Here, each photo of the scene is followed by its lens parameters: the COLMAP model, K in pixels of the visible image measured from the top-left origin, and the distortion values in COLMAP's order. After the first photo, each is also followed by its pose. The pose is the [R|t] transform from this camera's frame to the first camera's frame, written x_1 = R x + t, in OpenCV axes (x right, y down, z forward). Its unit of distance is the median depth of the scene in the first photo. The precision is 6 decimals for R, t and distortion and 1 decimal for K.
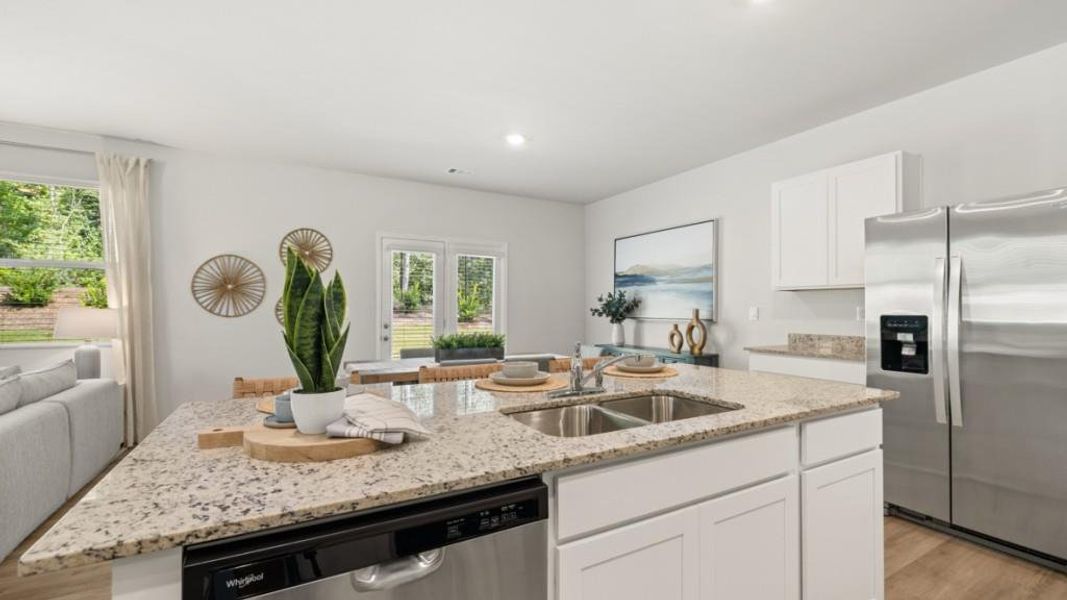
lens RADIAL K [[446.7, 0, 531.6], [0, 446.7, 305.9], [0, 0, 1]] dist [-0.000759, -0.000205]
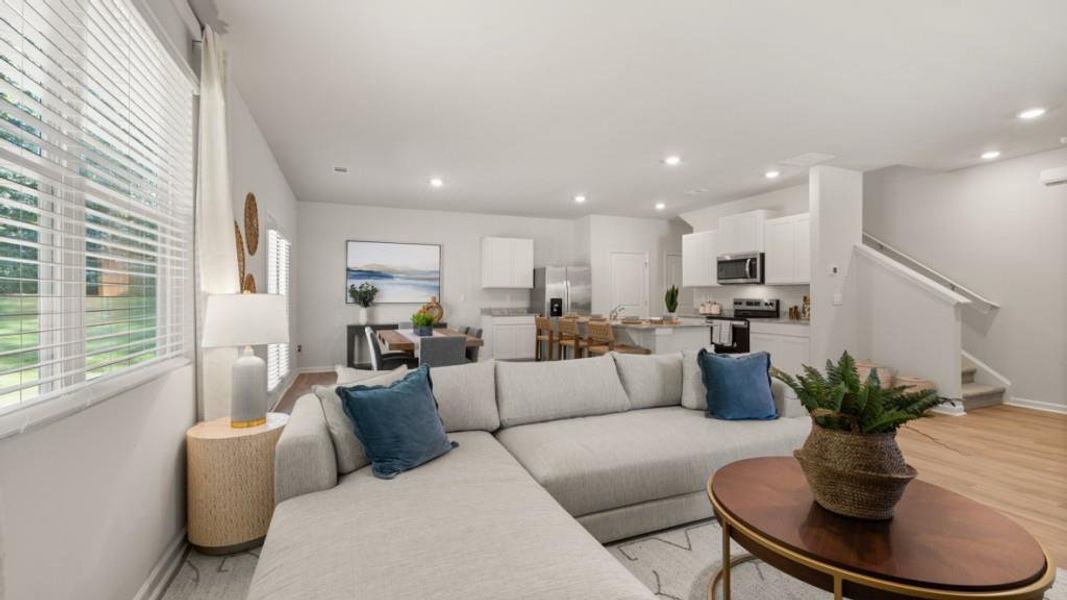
lens RADIAL K [[445.4, 0, 530.4], [0, 445.4, 299.0], [0, 0, 1]] dist [-0.001586, -0.000497]
pose [[0.125387, -0.007201, 0.992082, -1.230000], [-0.005879, 0.999951, 0.008001, 0.000991], [-0.992090, -0.006836, 0.125339, 0.424958]]
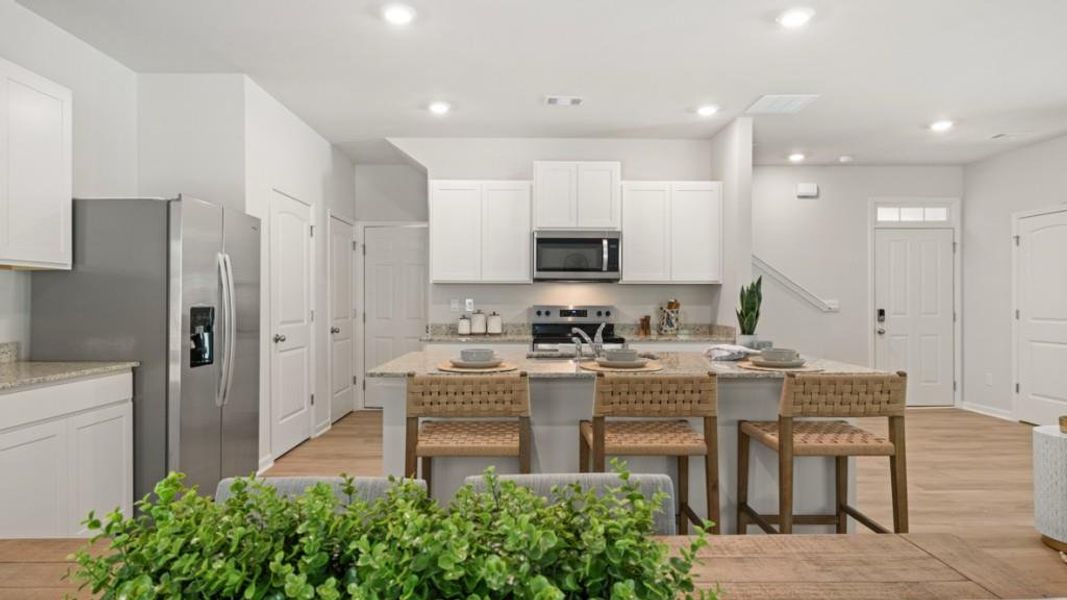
lens RADIAL K [[595.9, 0, 527.9], [0, 595.9, 294.9], [0, 0, 1]] dist [0.000502, 0.000310]
pose [[-0.875500, 0.004321, 0.483199, -0.215035], [-0.004675, 0.999837, -0.017411, 0.007656], [-0.483196, -0.017503, -0.875337, 0.960930]]
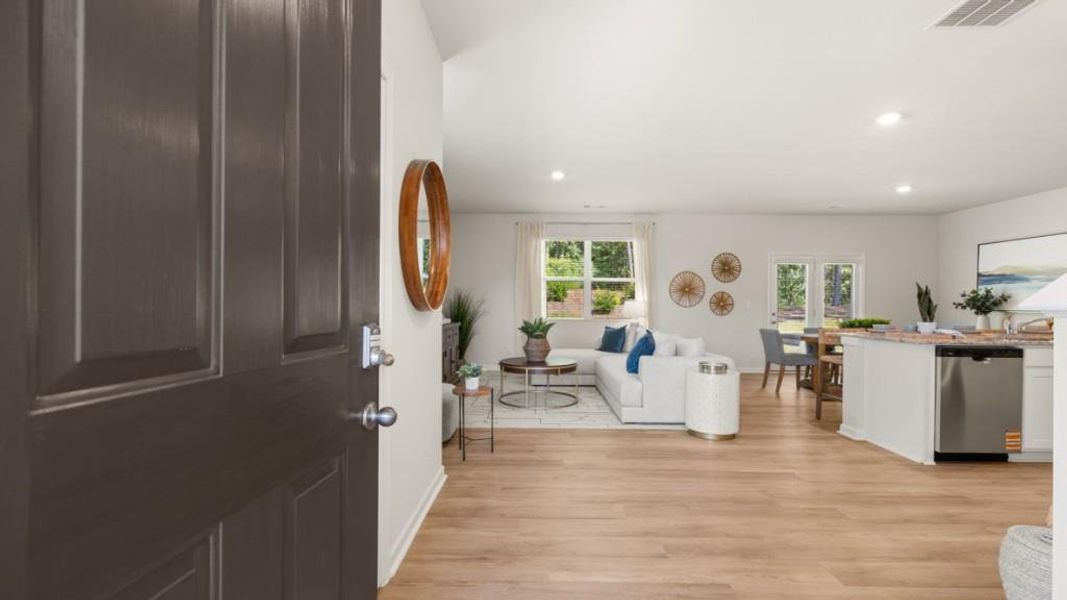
lens RADIAL K [[446.7, 0, 531.6], [0, 446.7, 305.9], [0, 0, 1]] dist [-0.000759, -0.000205]
pose [[0.863696, 0.004576, -0.503993, -0.299999], [-0.001405, 0.999977, 0.006671, 0.009530], [0.504011, -0.005054, 0.863682, -0.777073]]
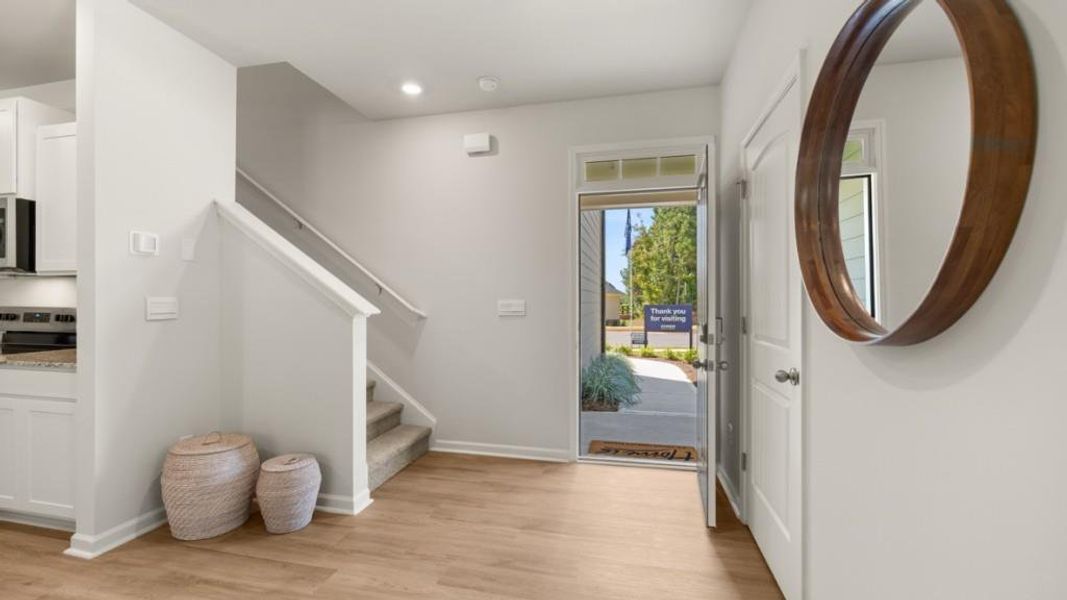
lens RADIAL K [[445.4, 0, 530.4], [0, 445.4, 299.0], [0, 0, 1]] dist [-0.001586, -0.000497]
pose [[-0.735034, 0.000287, 0.678030, -0.686160], [-0.006050, 0.999957, -0.006983, -0.003193], [-0.678003, -0.009235, -0.735001, -0.113649]]
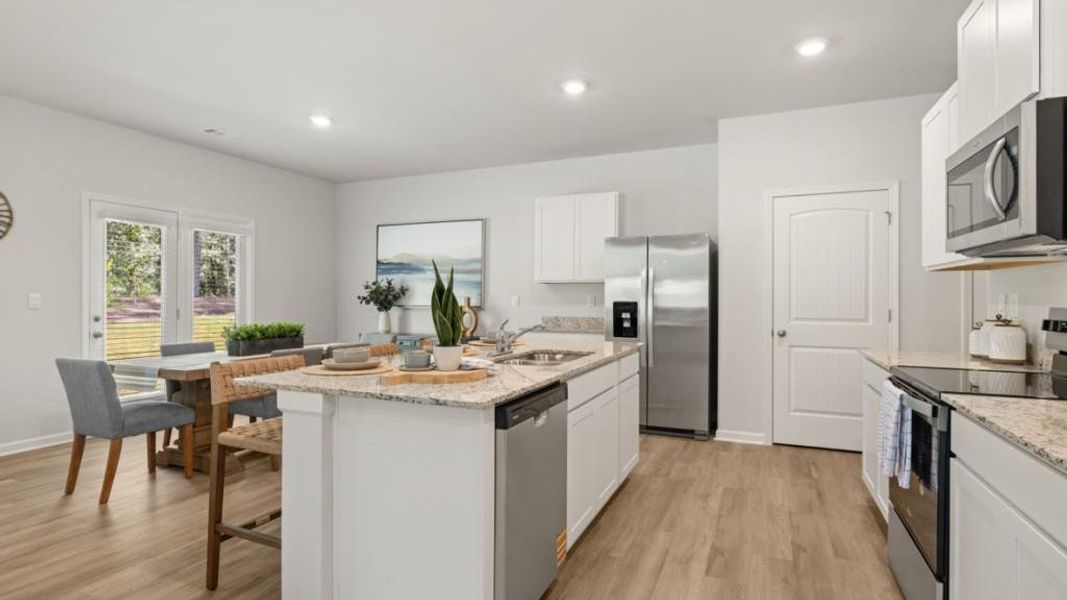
lens RADIAL K [[534.1, 0, 528.8], [0, 534.1, 300.4], [0, 0, 1]] dist [-0.003046, -0.000416]
pose [[0.802290, -0.000684, 0.596934, -0.306077], [-0.007290, 0.999914, 0.010944, -0.000519], [-0.596890, -0.013132, 0.802216, -0.167584]]
